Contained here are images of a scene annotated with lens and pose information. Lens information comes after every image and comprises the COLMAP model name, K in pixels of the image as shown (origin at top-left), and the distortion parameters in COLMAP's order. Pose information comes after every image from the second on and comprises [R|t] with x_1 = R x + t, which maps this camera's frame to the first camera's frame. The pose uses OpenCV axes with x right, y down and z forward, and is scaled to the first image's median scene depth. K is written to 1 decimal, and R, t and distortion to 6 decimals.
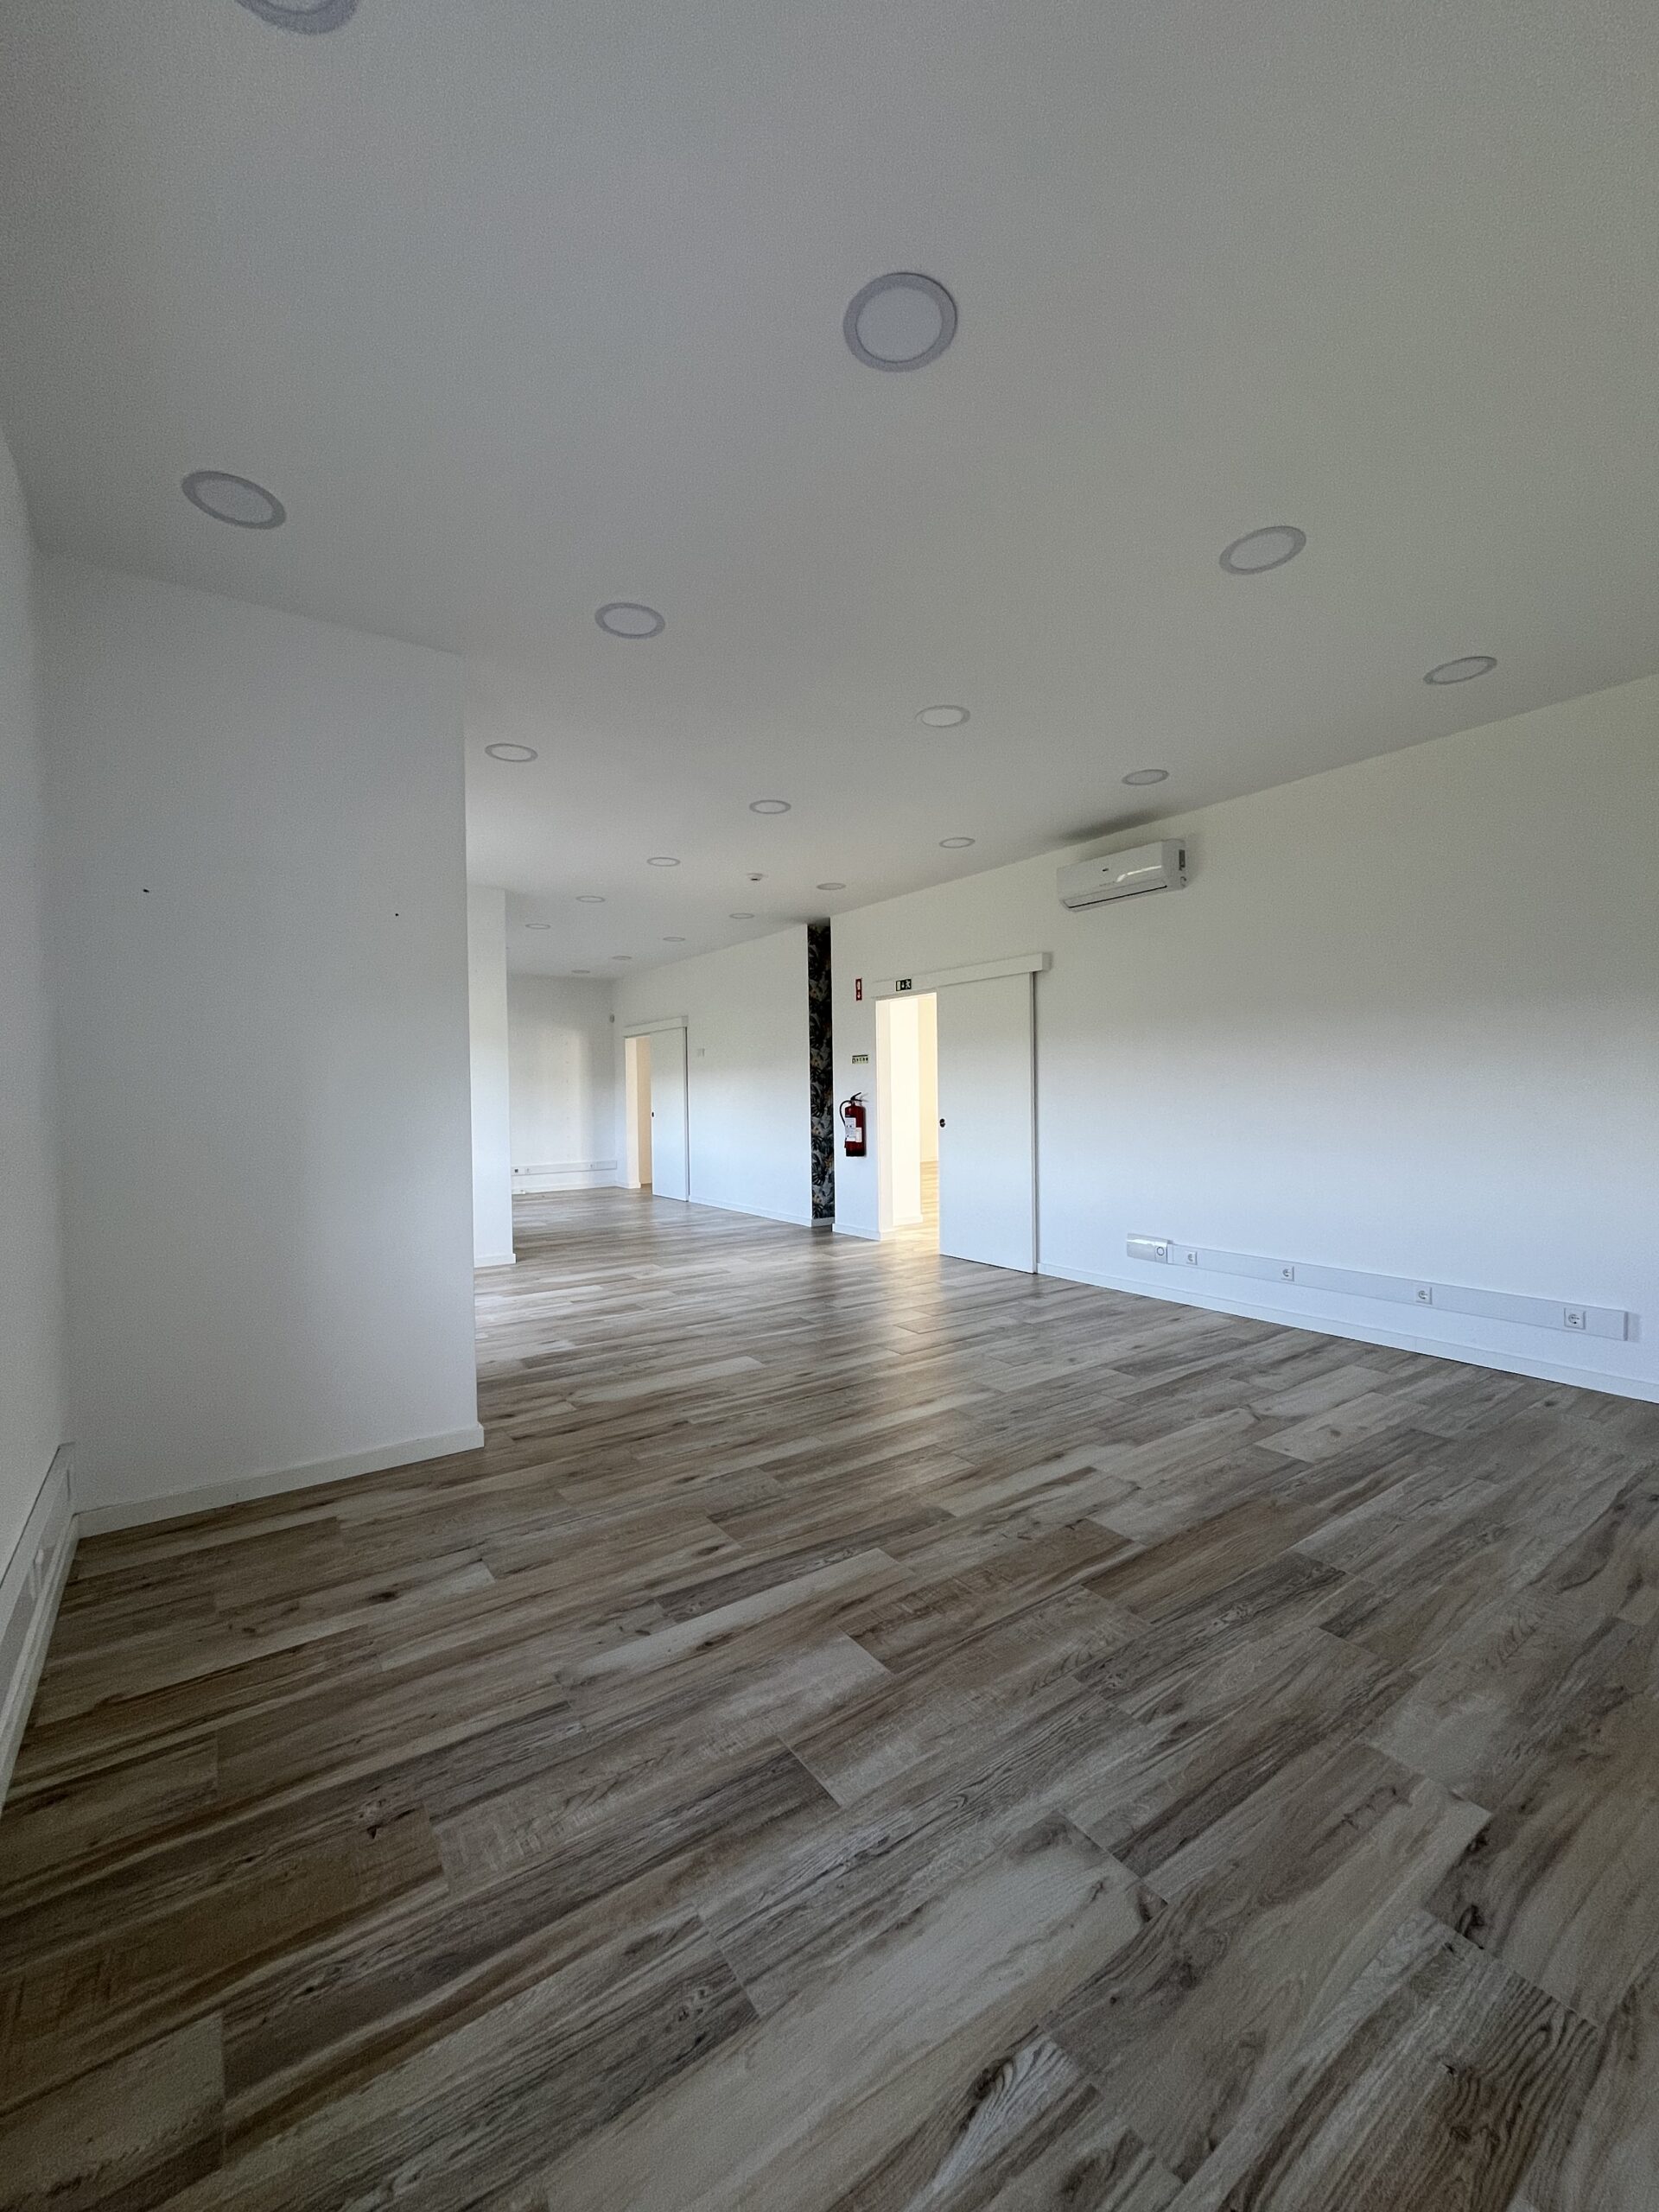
lens RADIAL K [[887.7, 0, 828.5], [0, 887.7, 1112.0], [0, 0, 1]] dist [-0.002601, 0.000369]
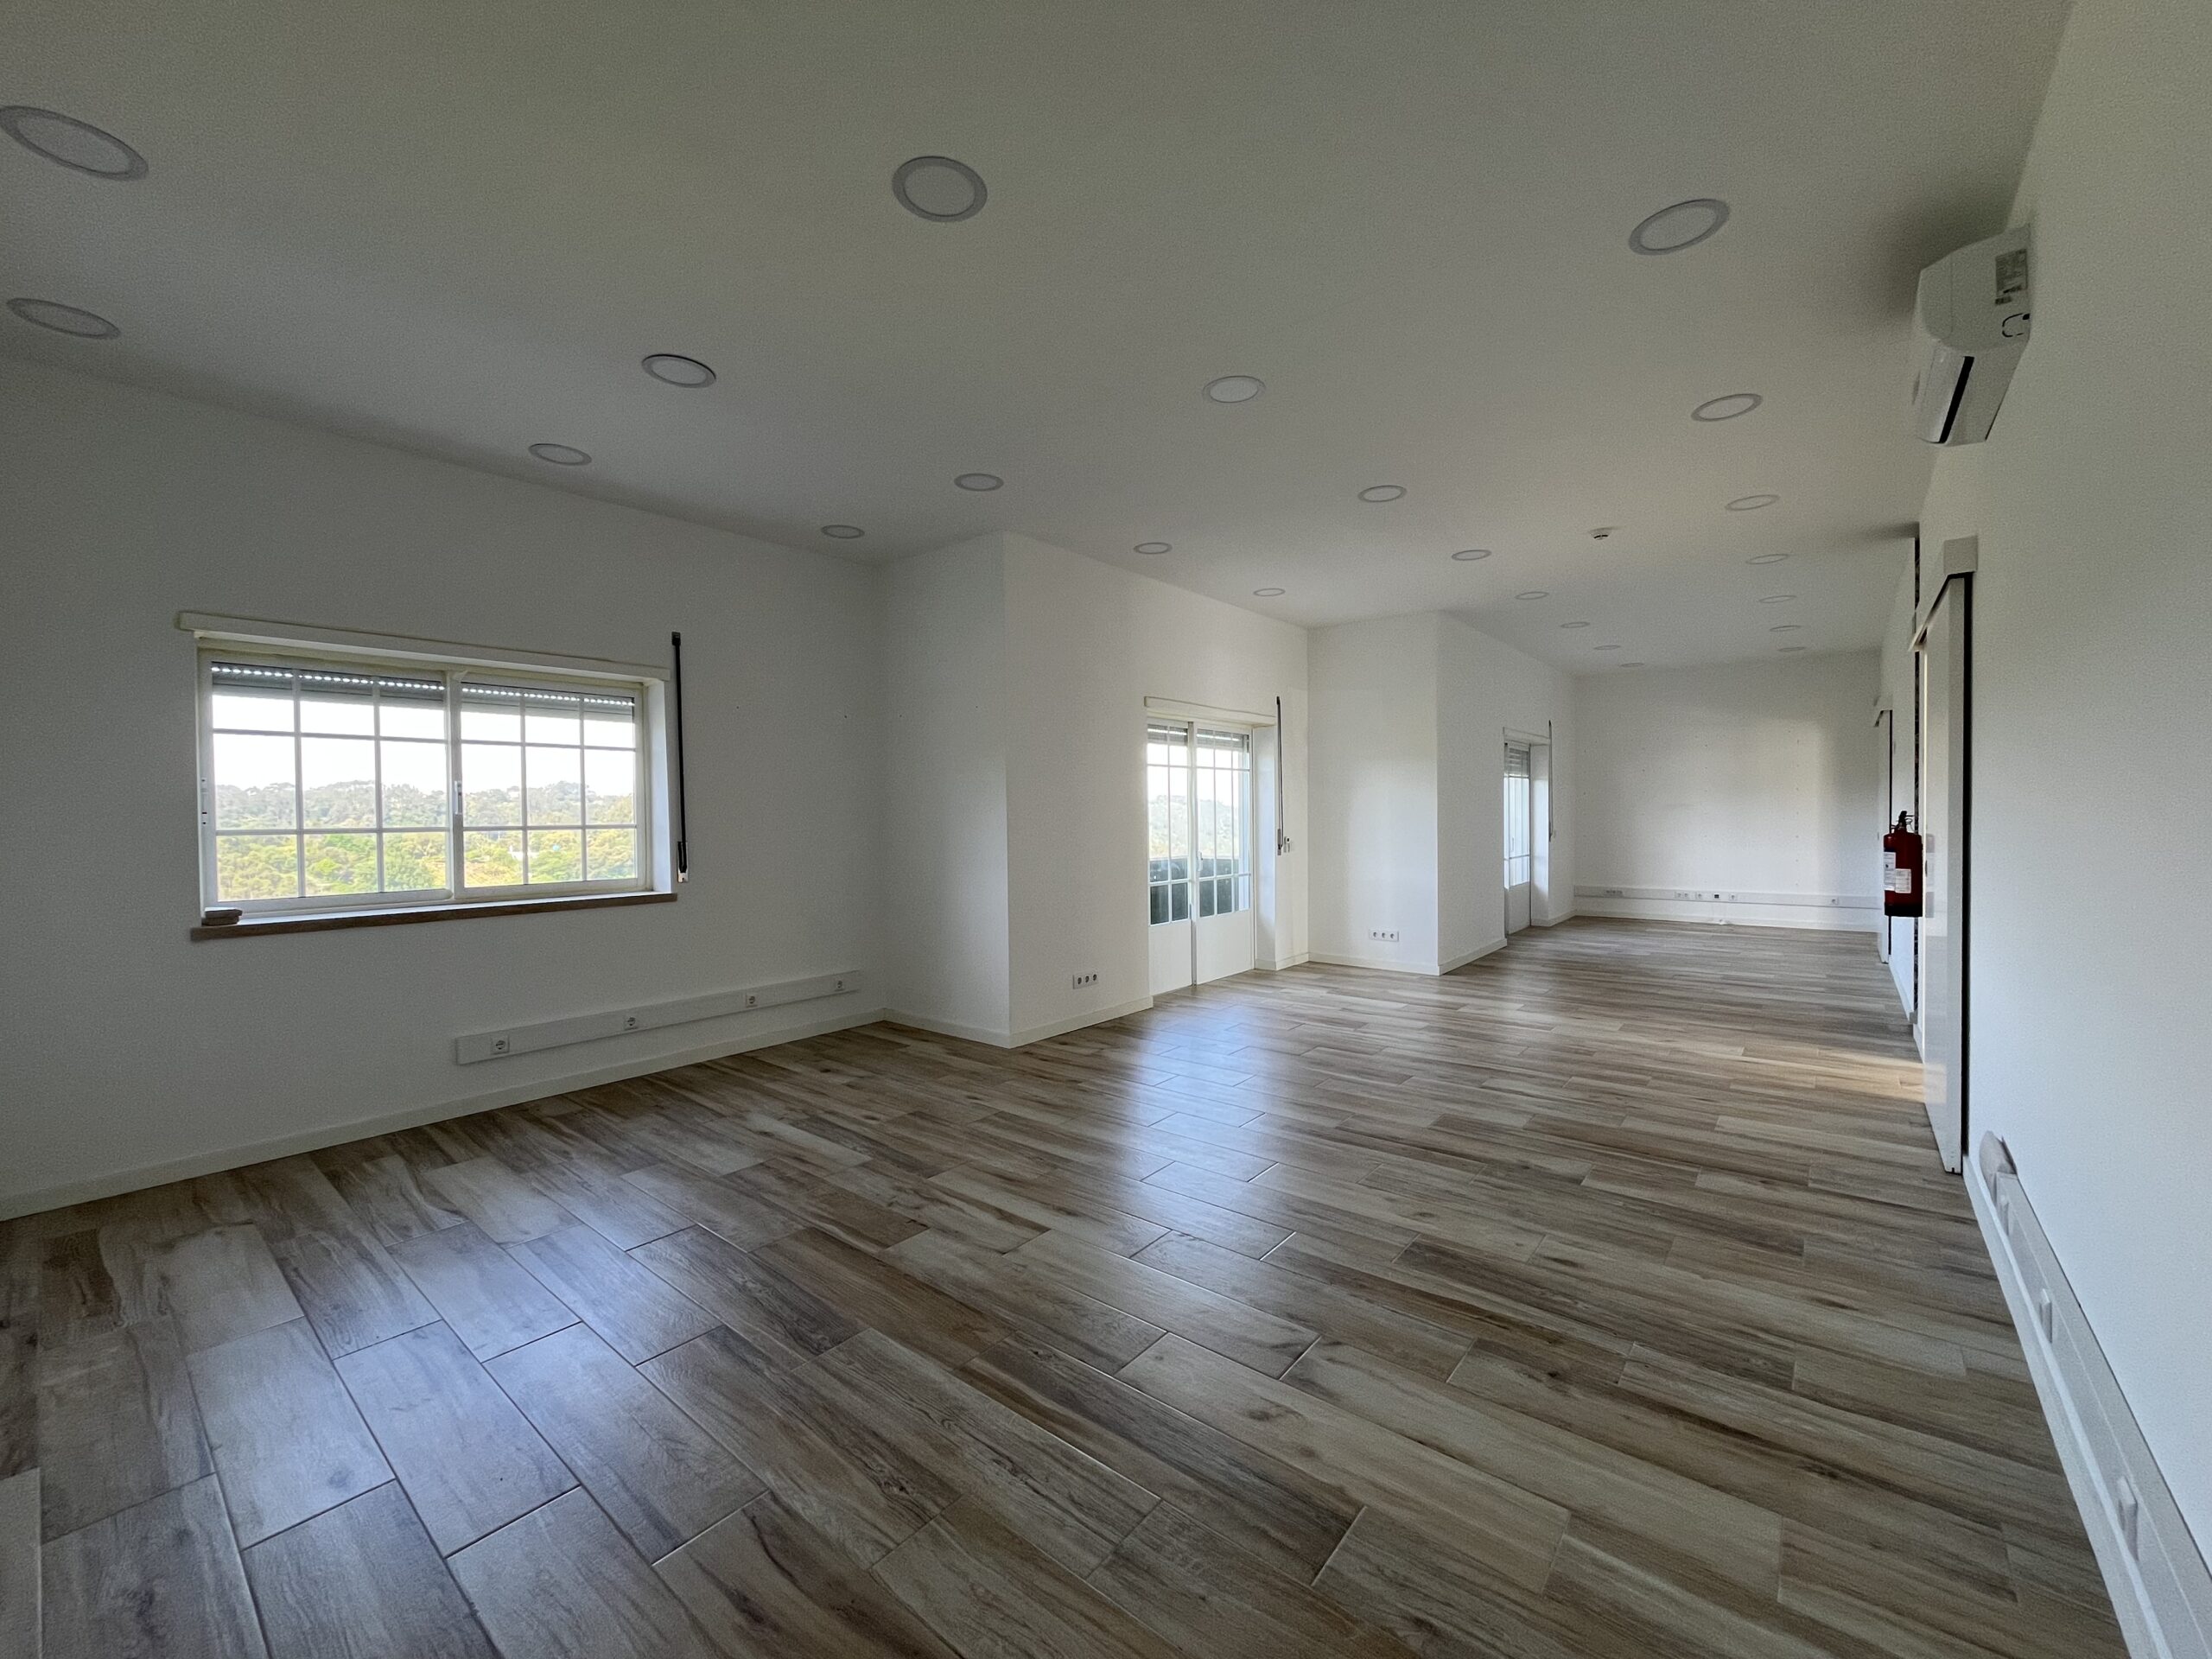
lens RADIAL K [[887.7, 0, 1104.8], [0, 887.7, 838.3], [0, 0, 1]] dist [-0.002601, 0.000369]
pose [[0.268724, 0.038096, -0.962463, 1.329567], [-0.014377, 0.999265, 0.035538, -0.047085], [0.963110, 0.004287, 0.269075, 0.901601]]
